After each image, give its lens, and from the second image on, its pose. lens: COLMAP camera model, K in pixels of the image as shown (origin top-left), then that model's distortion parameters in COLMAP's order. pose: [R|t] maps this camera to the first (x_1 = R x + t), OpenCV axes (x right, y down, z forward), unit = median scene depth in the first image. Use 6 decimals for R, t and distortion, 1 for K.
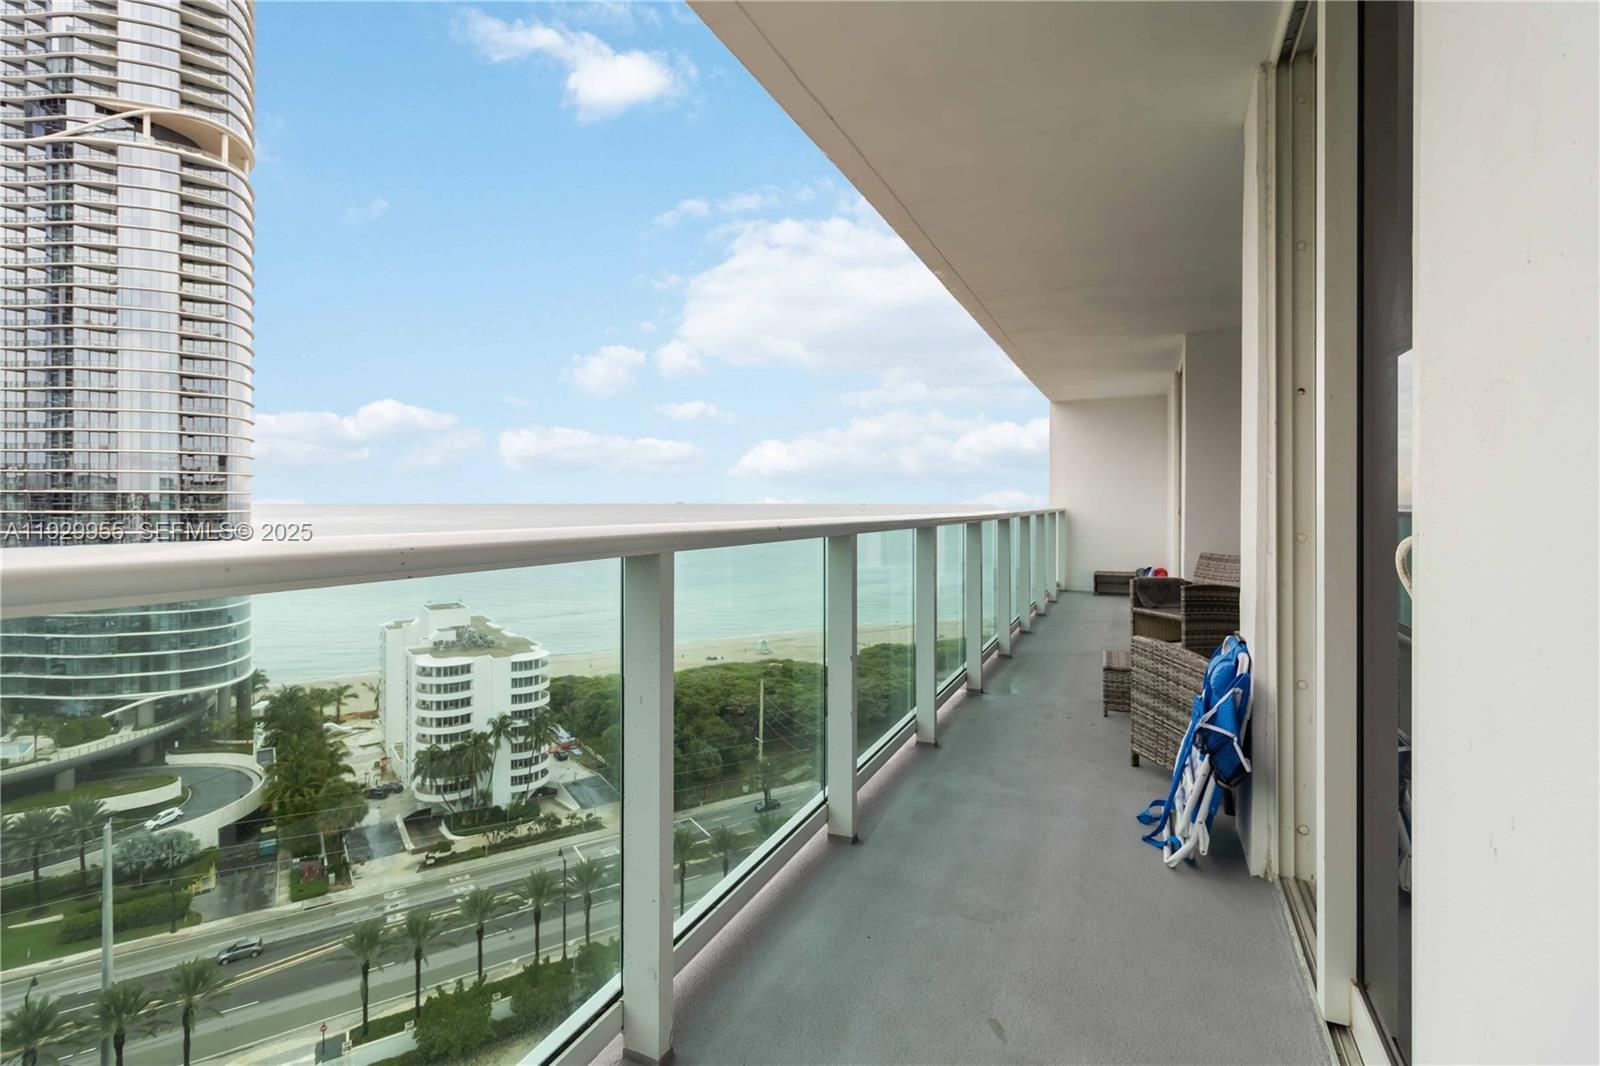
lens RADIAL K [[743.1, 0, 803.7], [0, 743.1, 504.6], [0, 0, 1]] dist [0.002669, 0.000353]
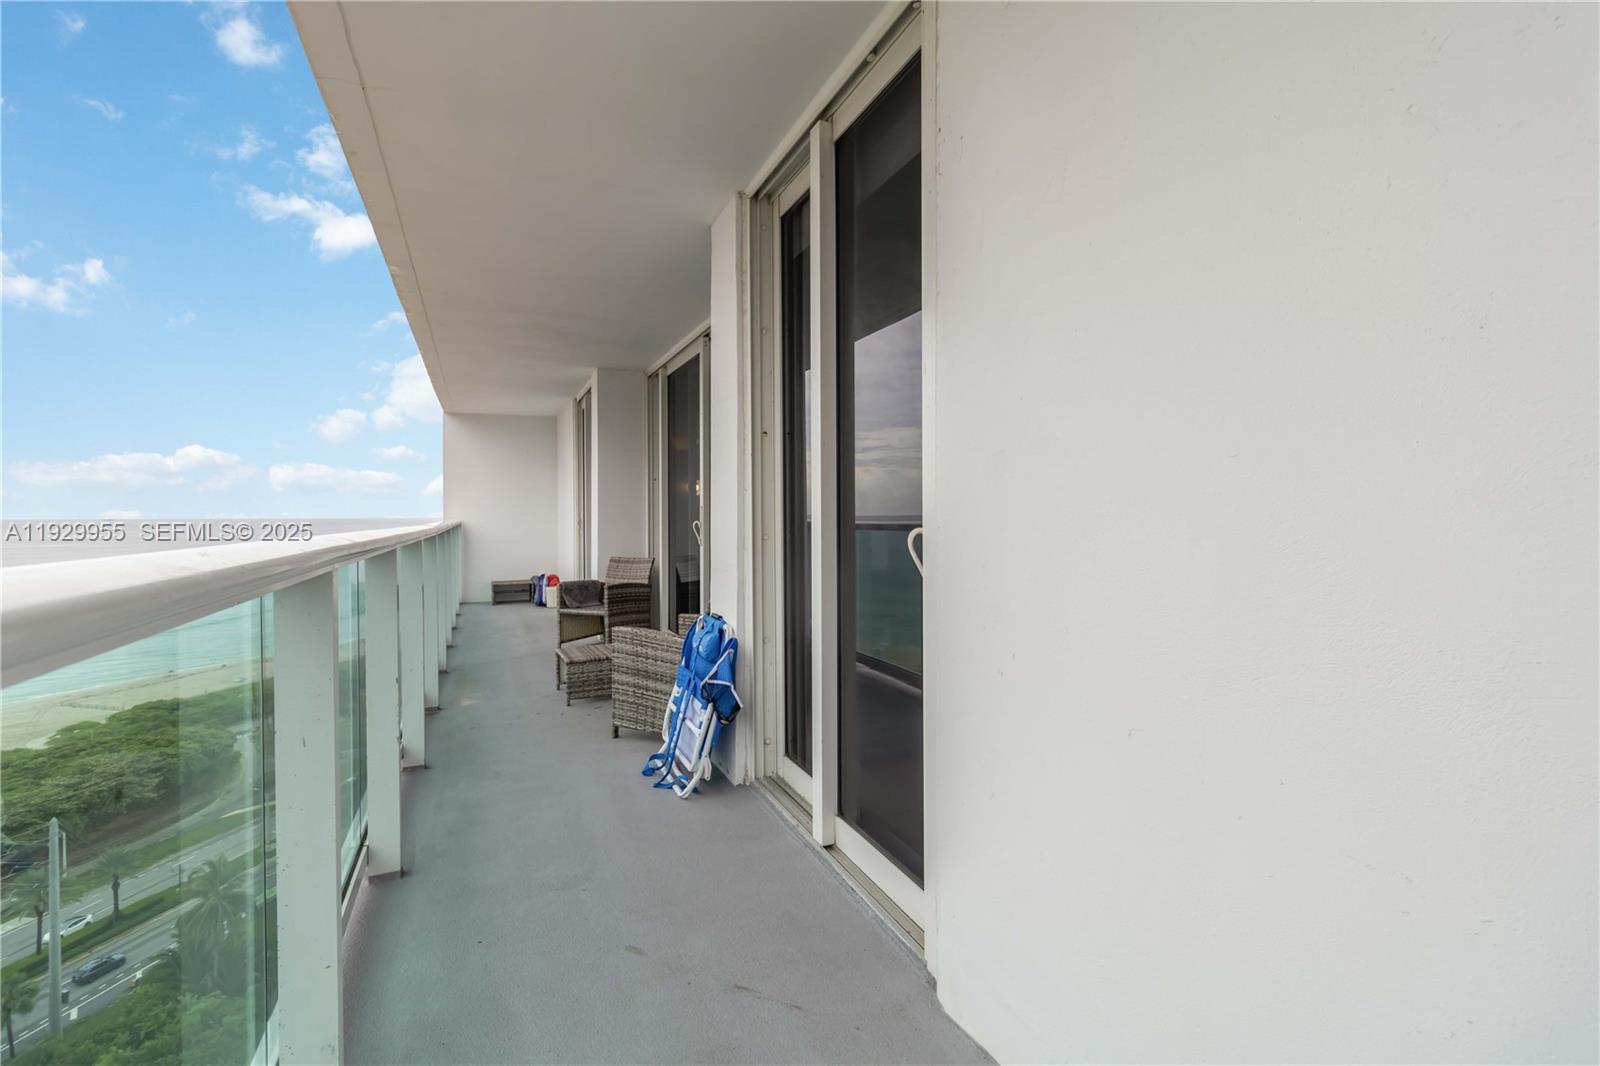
lens RADIAL K [[733.9, 0, 798.3], [0, 733.9, 522.8], [0, 0, 1]] dist [-0.000026, -0.000017]
pose [[0.675635, -0.013064, 0.737120, -0.232435], [0.007675, 0.999913, 0.010686, 0.001601], [-0.737196, -0.001562, 0.675677, 0.003170]]
